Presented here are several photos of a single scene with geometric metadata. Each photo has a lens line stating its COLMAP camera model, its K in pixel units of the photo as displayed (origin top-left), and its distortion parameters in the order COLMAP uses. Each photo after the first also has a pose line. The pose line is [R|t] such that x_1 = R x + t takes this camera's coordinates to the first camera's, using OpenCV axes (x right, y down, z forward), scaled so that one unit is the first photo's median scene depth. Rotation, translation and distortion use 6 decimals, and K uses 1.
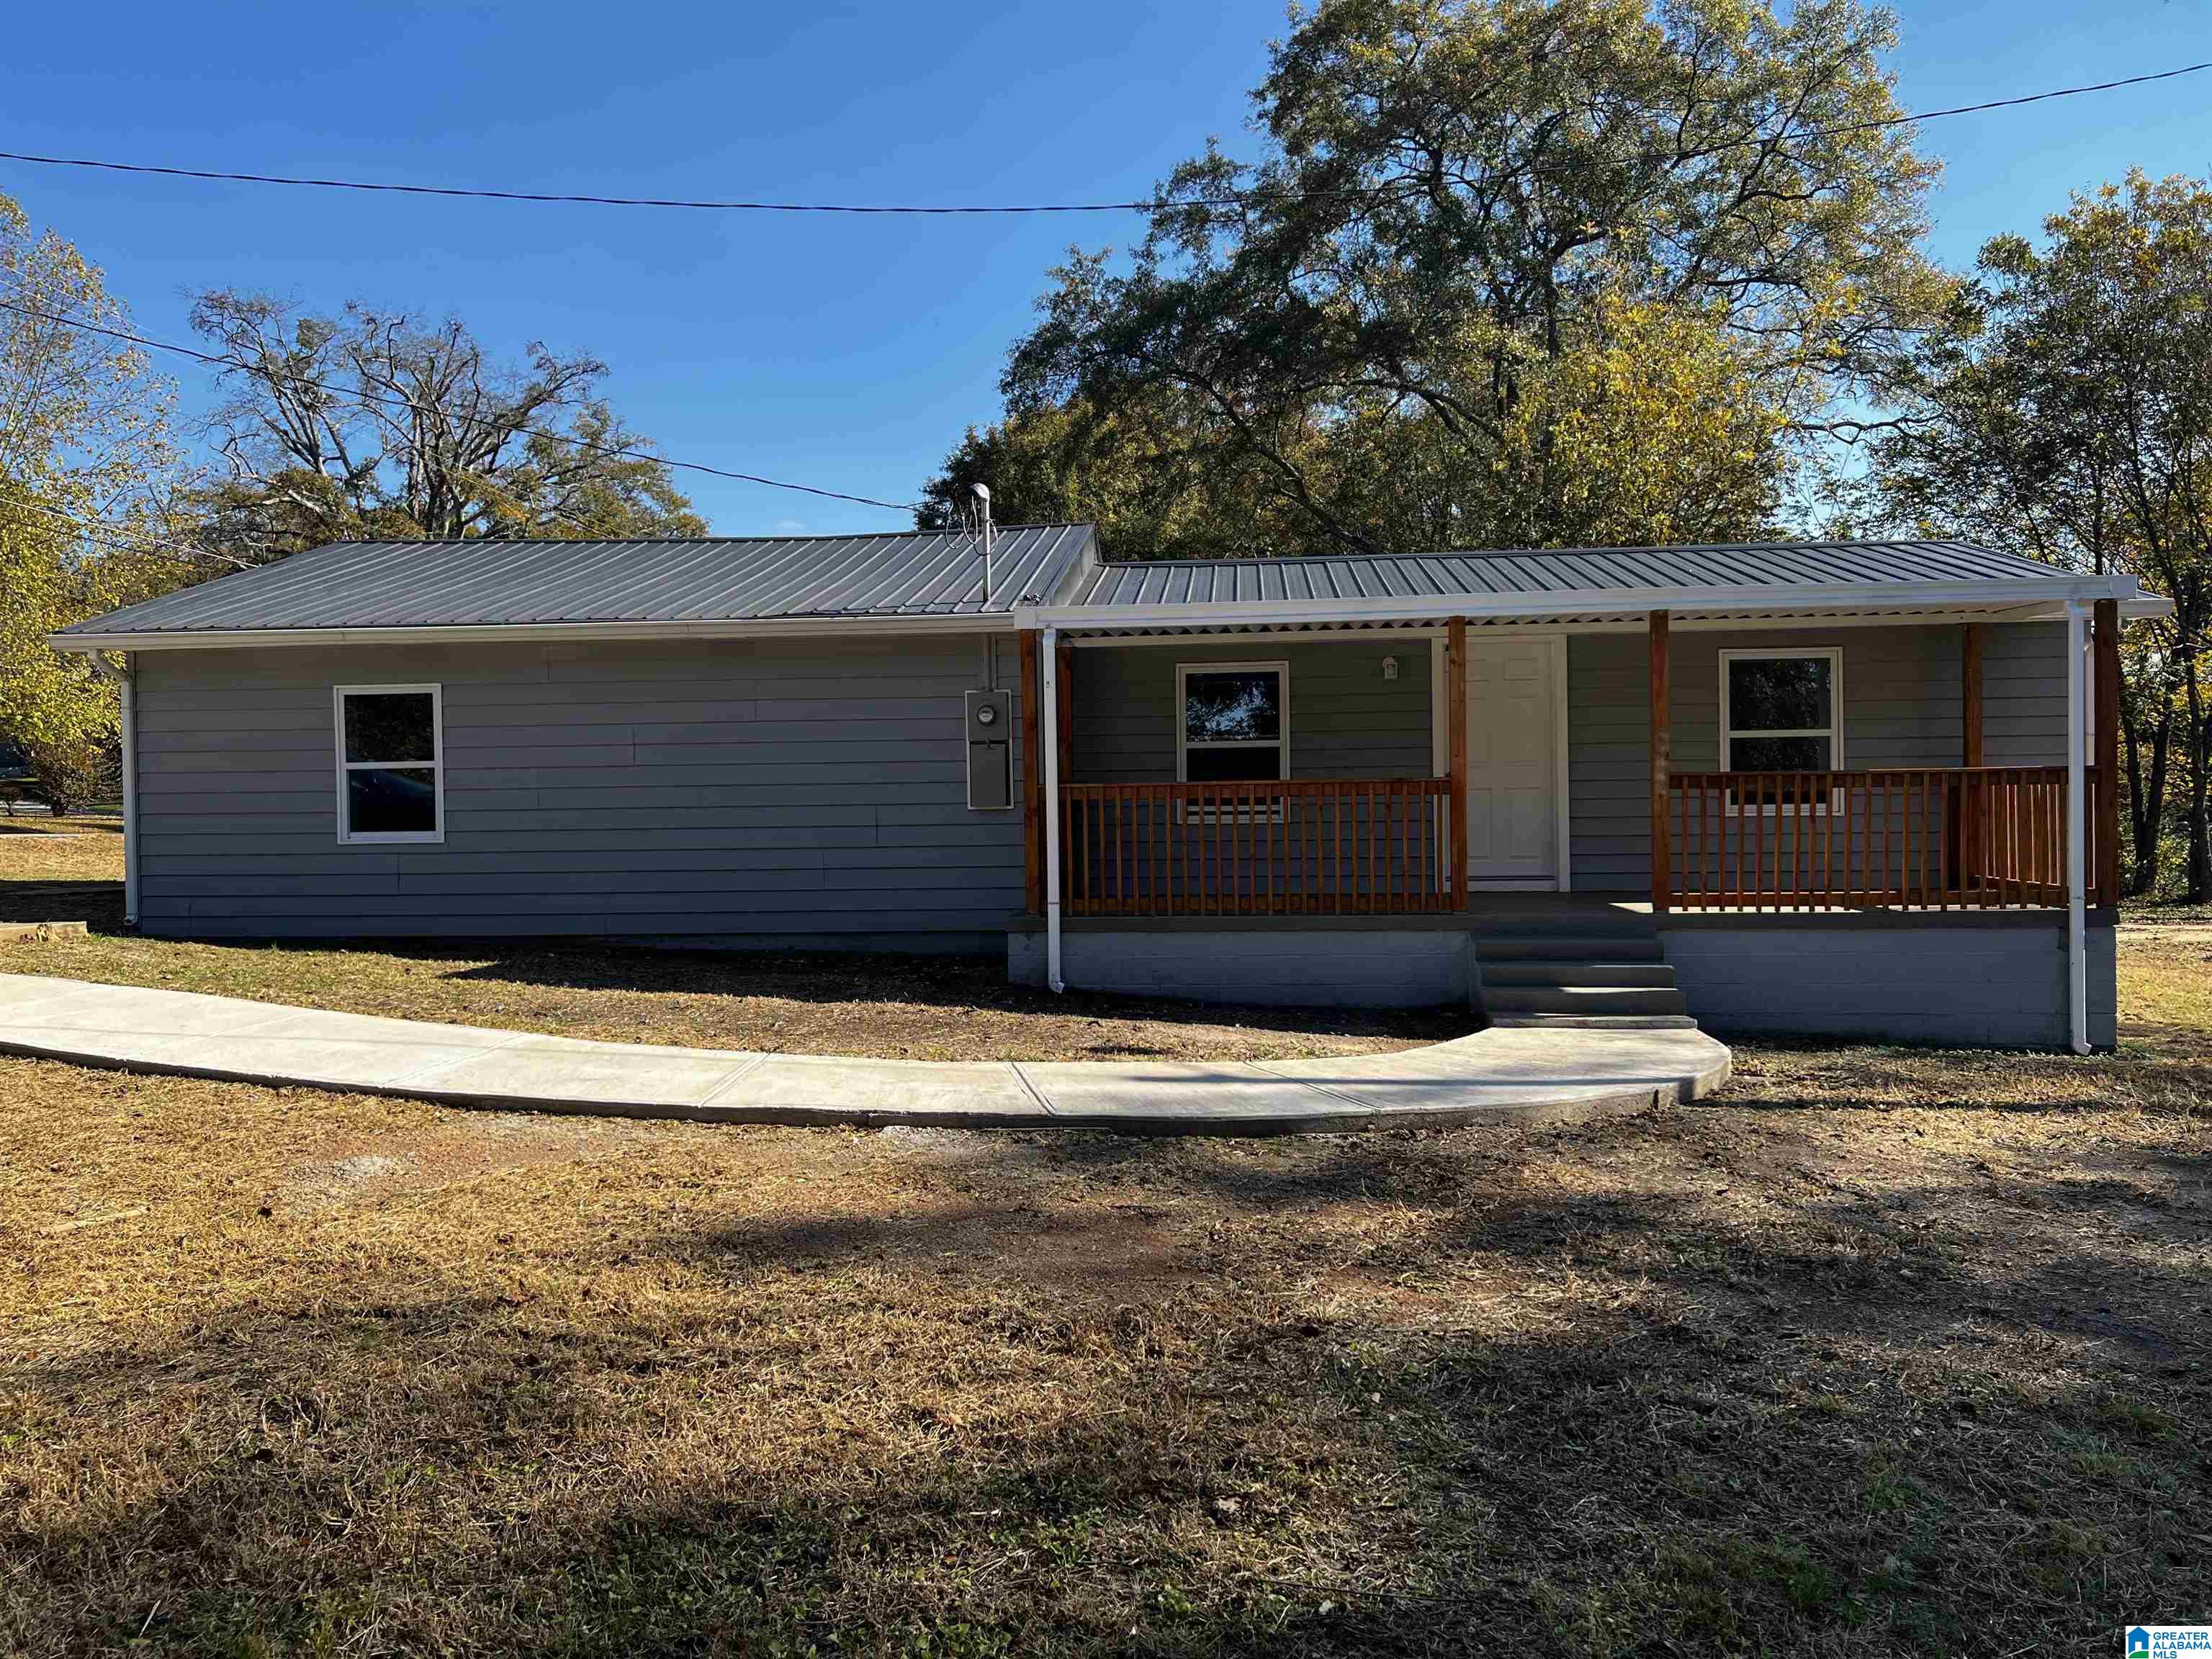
lens RADIAL K [[1662.7, 0, 1106.0], [0, 1662.7, 779.7], [0, 0, 1]] dist [0.150565, -0.155576]
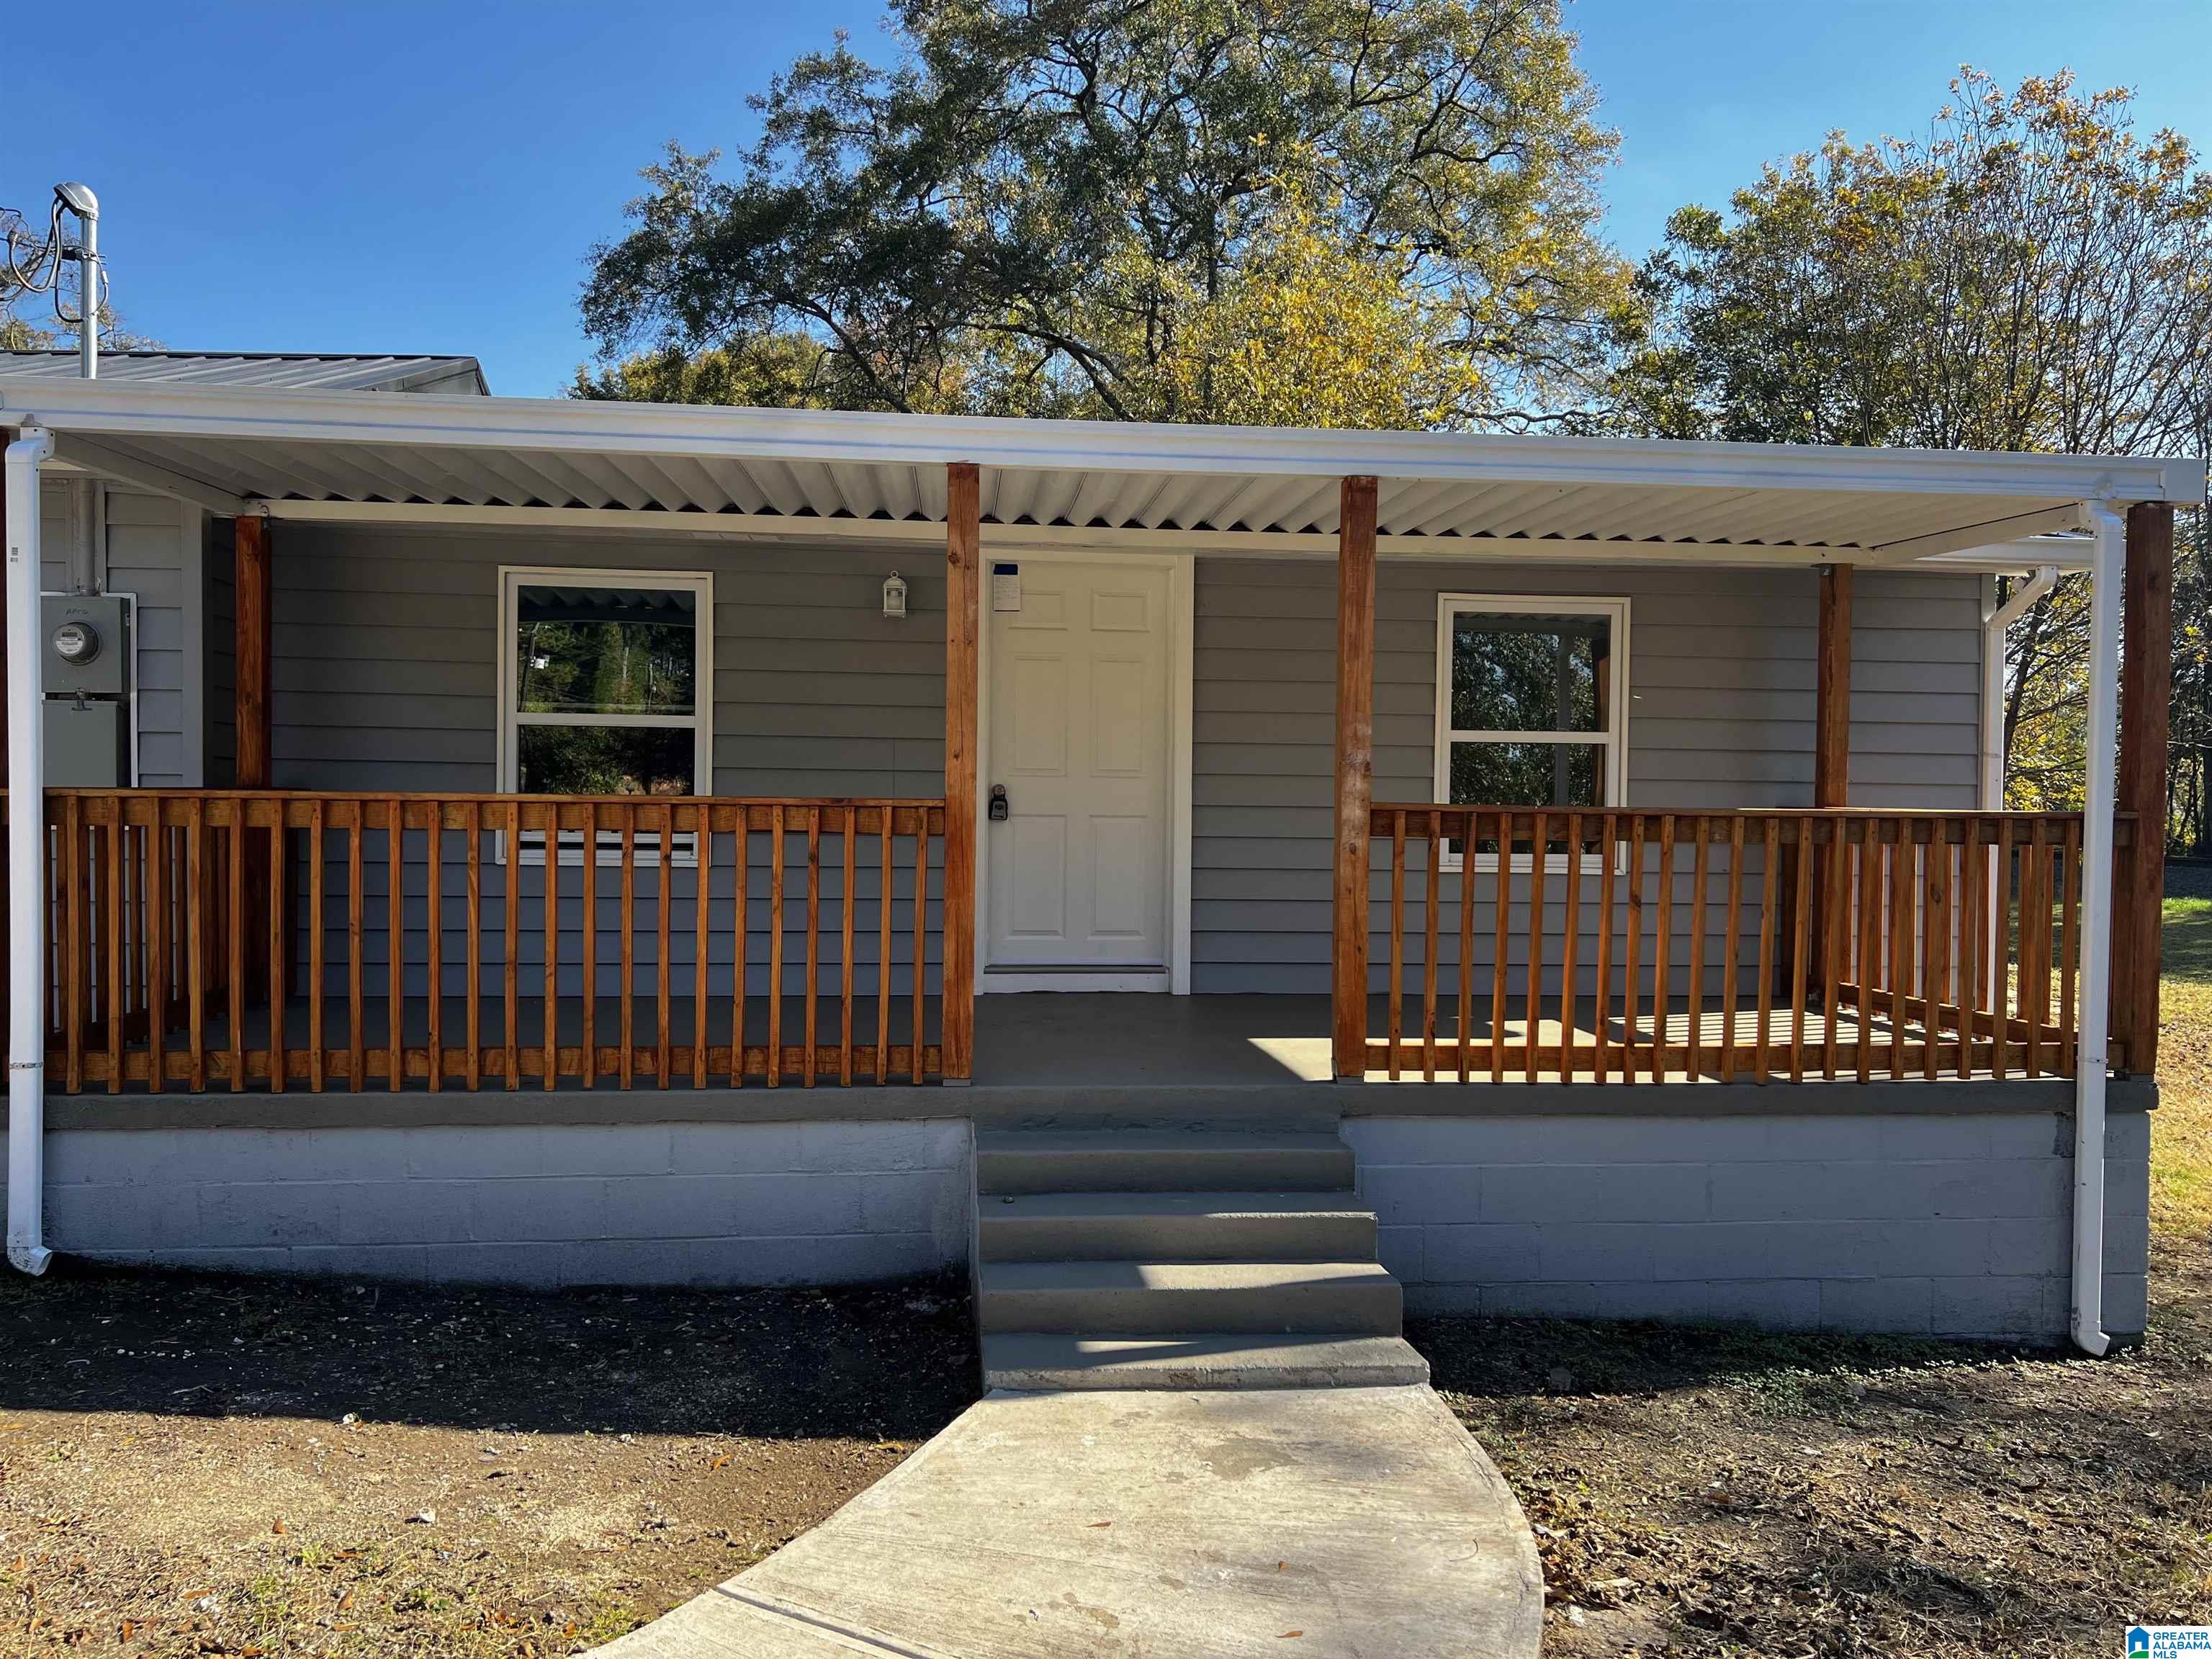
lens RADIAL K [[1662.7, 0, 1106.0], [0, 1662.7, 779.7], [0, 0, 1]] dist [0.150565, -0.155576]
pose [[0.980033, 0.030992, 0.196404, 0.045044], [-0.031002, 0.999515, -0.003022, -0.001929], [-0.196402, -0.003127, 0.980518, 0.150658]]
